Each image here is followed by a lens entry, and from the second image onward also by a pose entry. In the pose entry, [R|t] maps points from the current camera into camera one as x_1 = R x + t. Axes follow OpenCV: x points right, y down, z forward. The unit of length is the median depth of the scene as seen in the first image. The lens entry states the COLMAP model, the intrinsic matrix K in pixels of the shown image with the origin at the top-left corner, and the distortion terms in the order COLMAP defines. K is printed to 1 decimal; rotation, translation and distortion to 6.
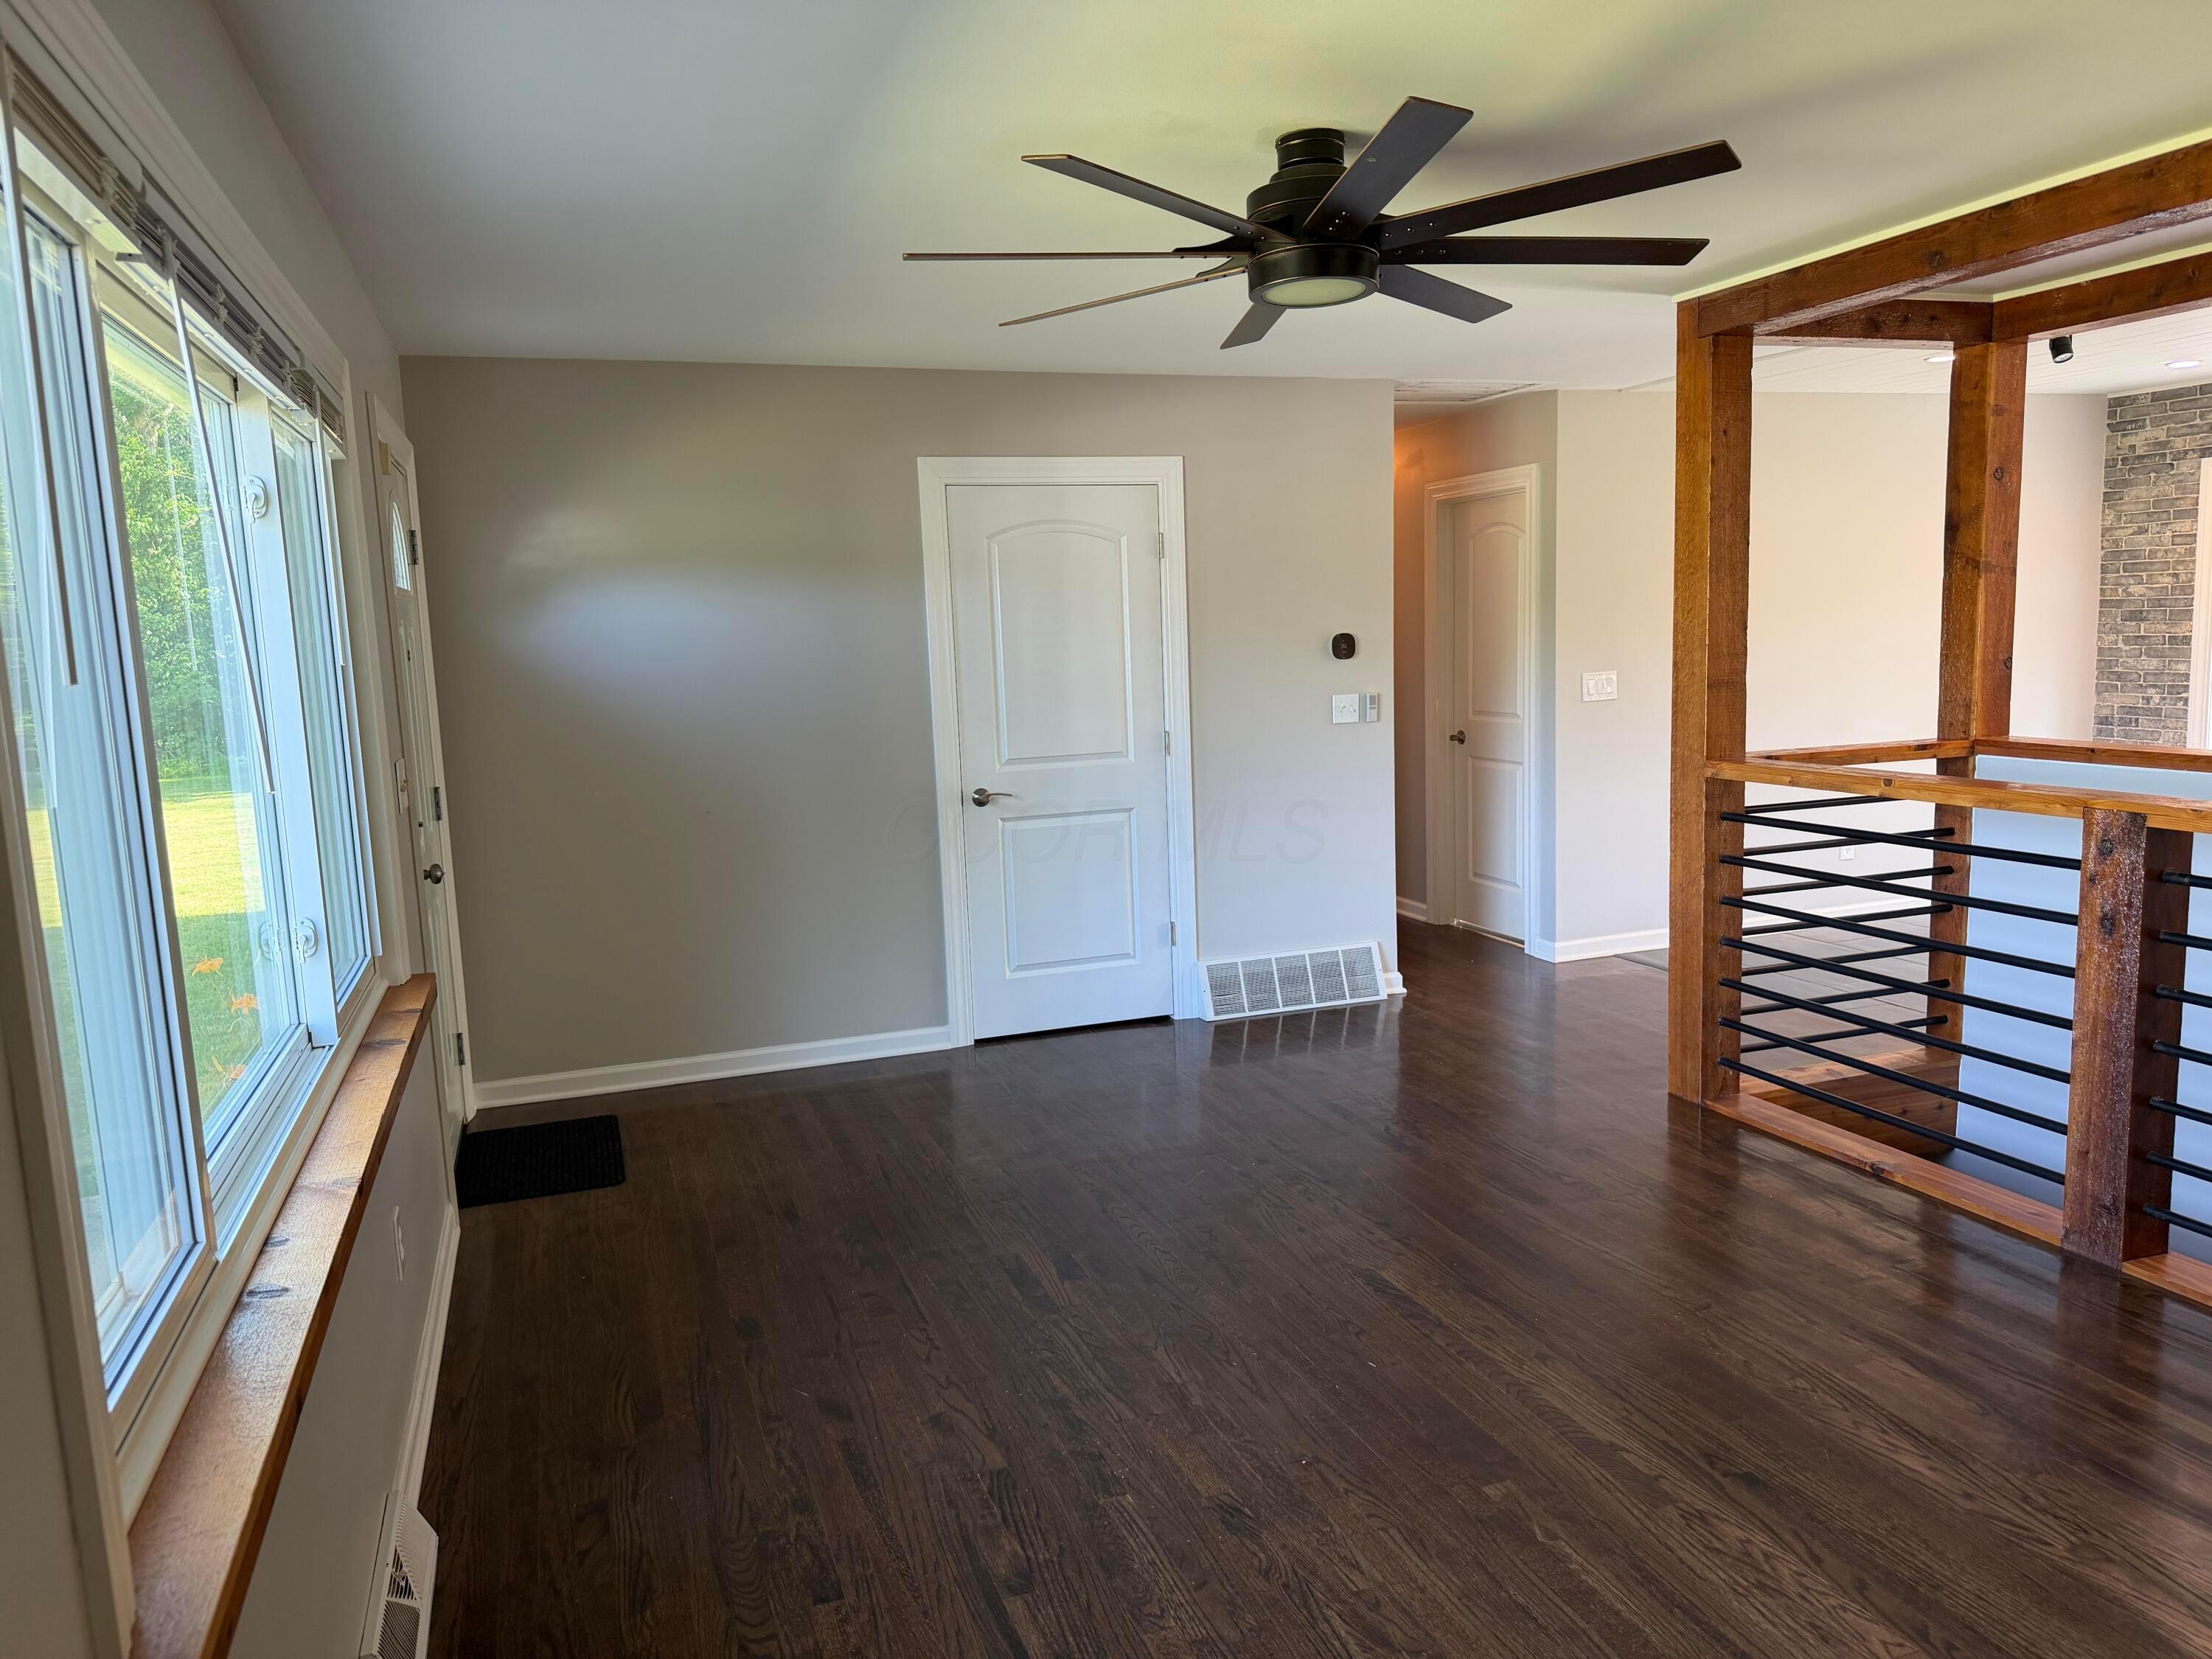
lens RADIAL K [[1568.2, 0, 1095.5], [0, 1568.2, 846.8], [0, 0, 1]] dist [0.000910, -0.003228]
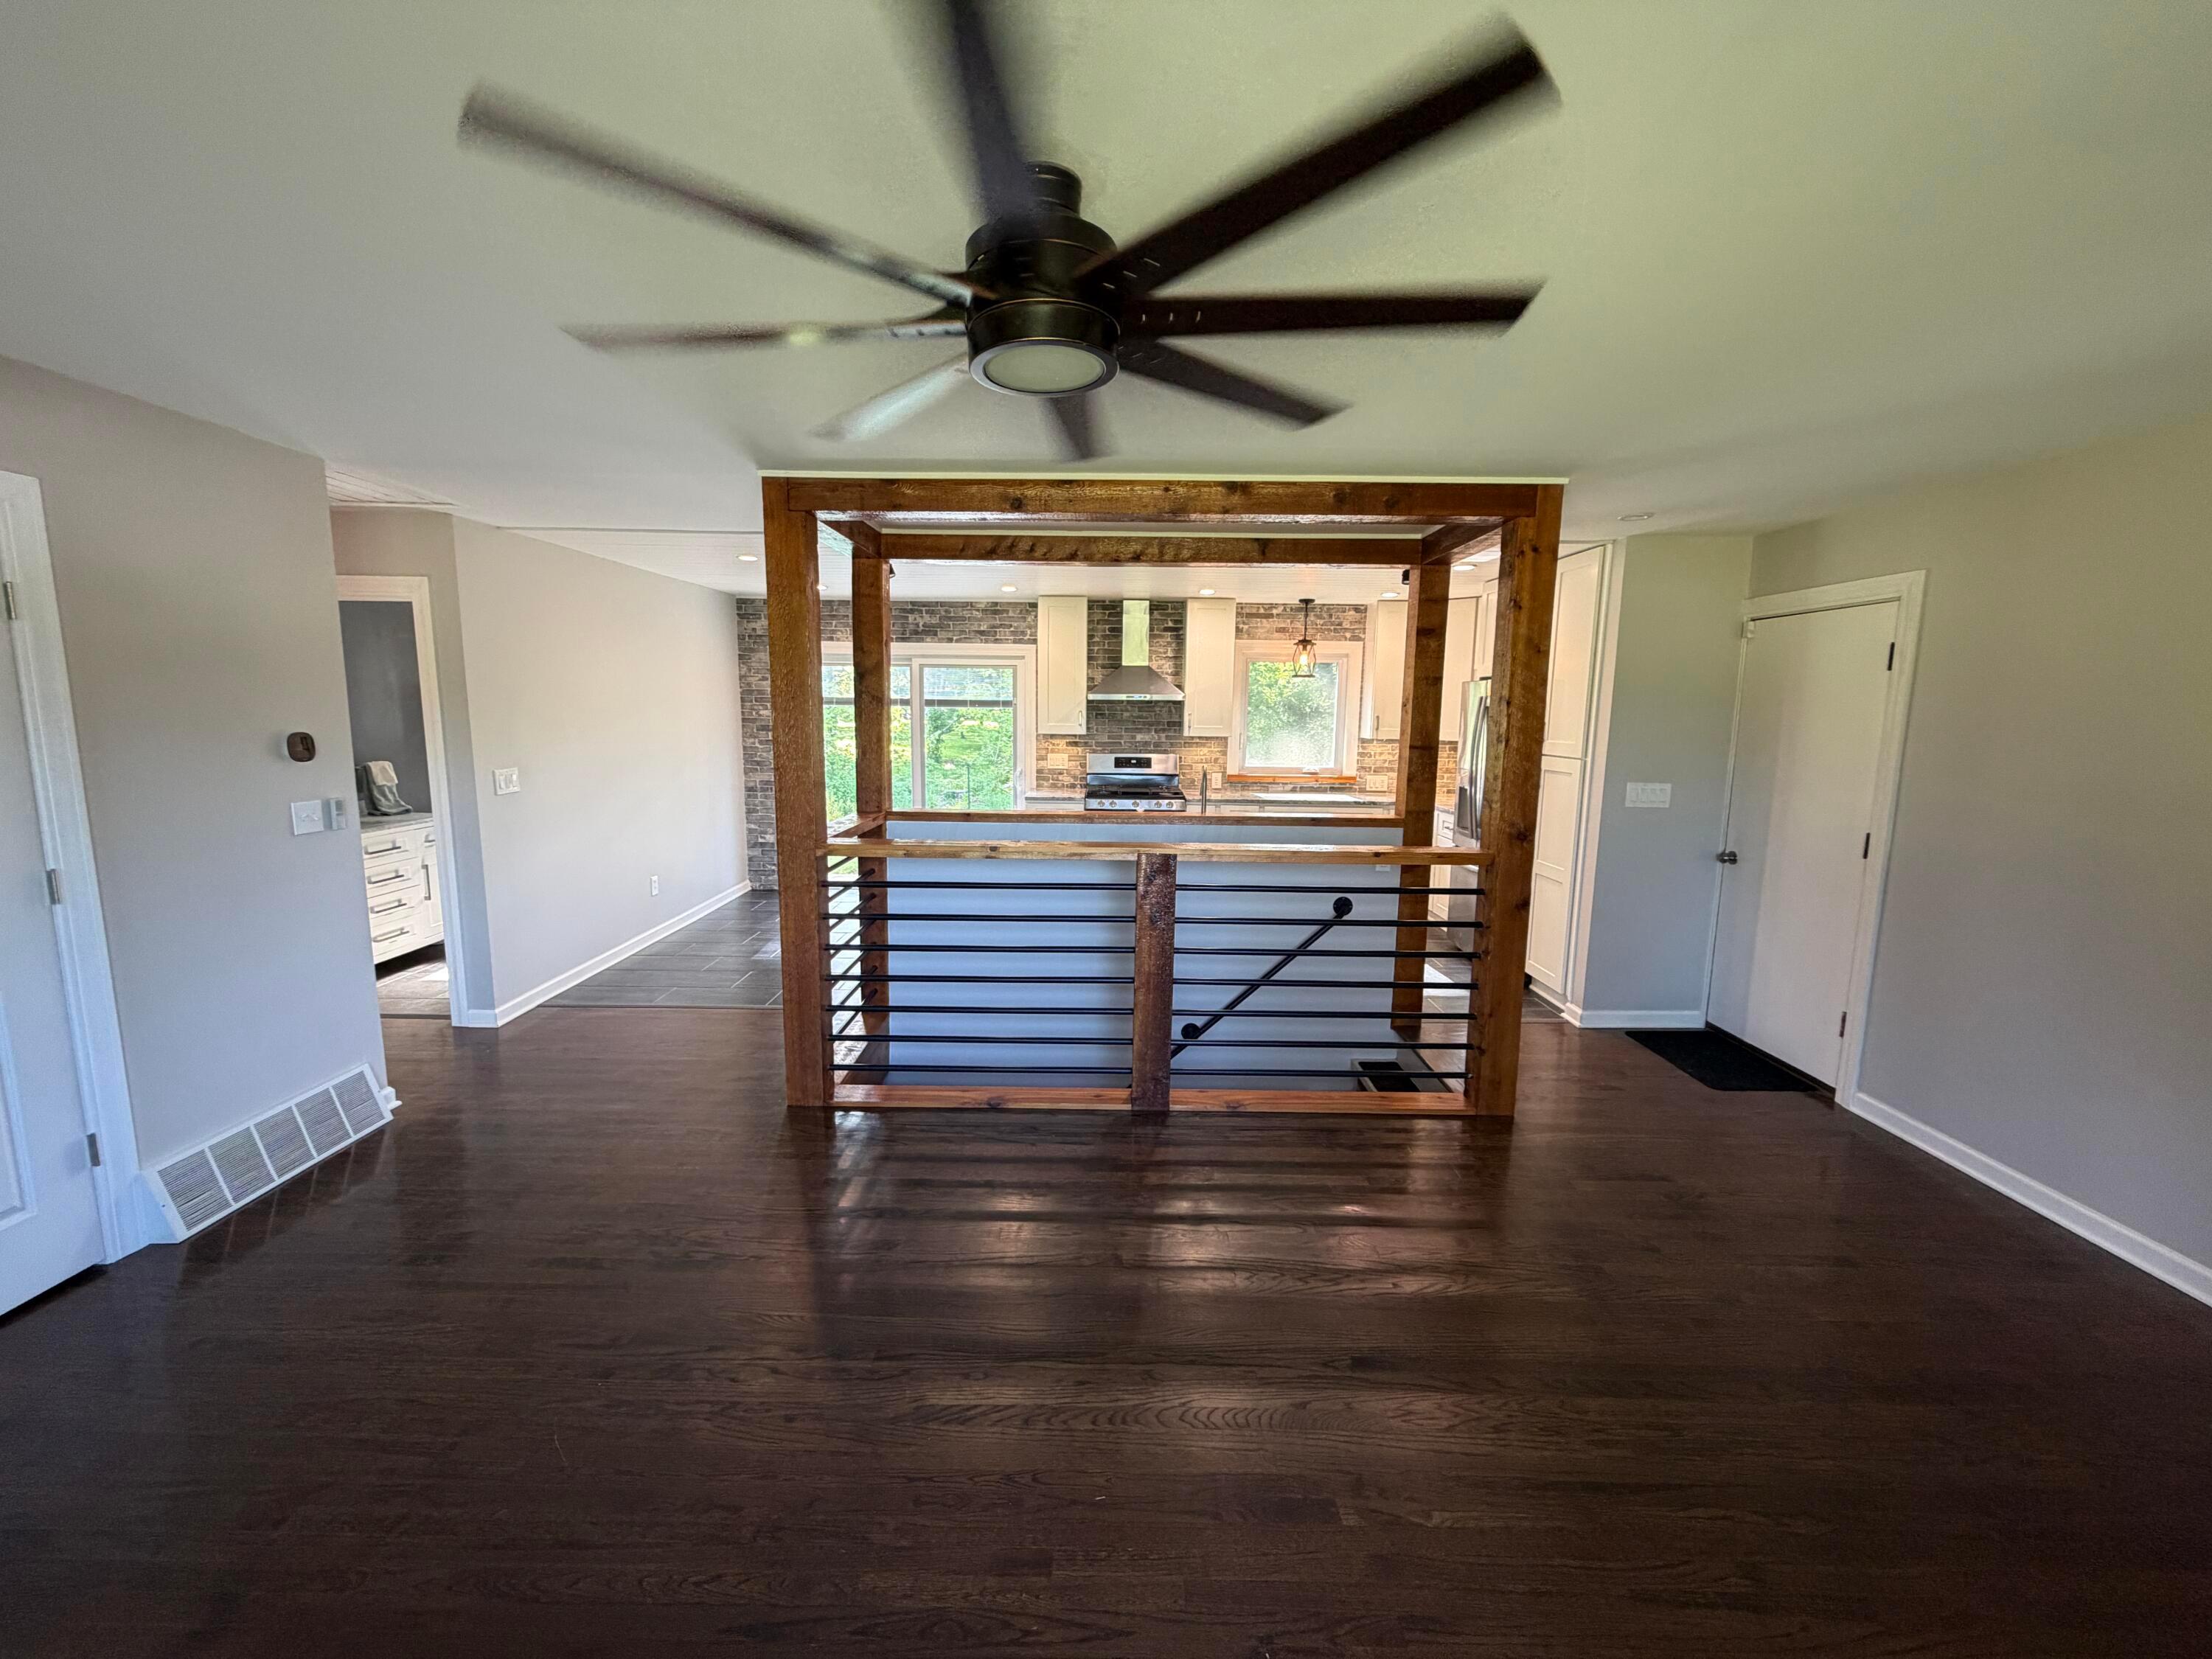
lens RADIAL K [[881.5, 0, 1104.3], [0, 881.5, 826.4], [0, 0, 1]] dist [0.000546, 0.000324]
pose [[0.320149, -0.080883, 0.943908, -0.169990], [0.100532, 0.993623, 0.051045, -0.064630], [-0.942018, 0.078551, 0.326239, 0.423451]]
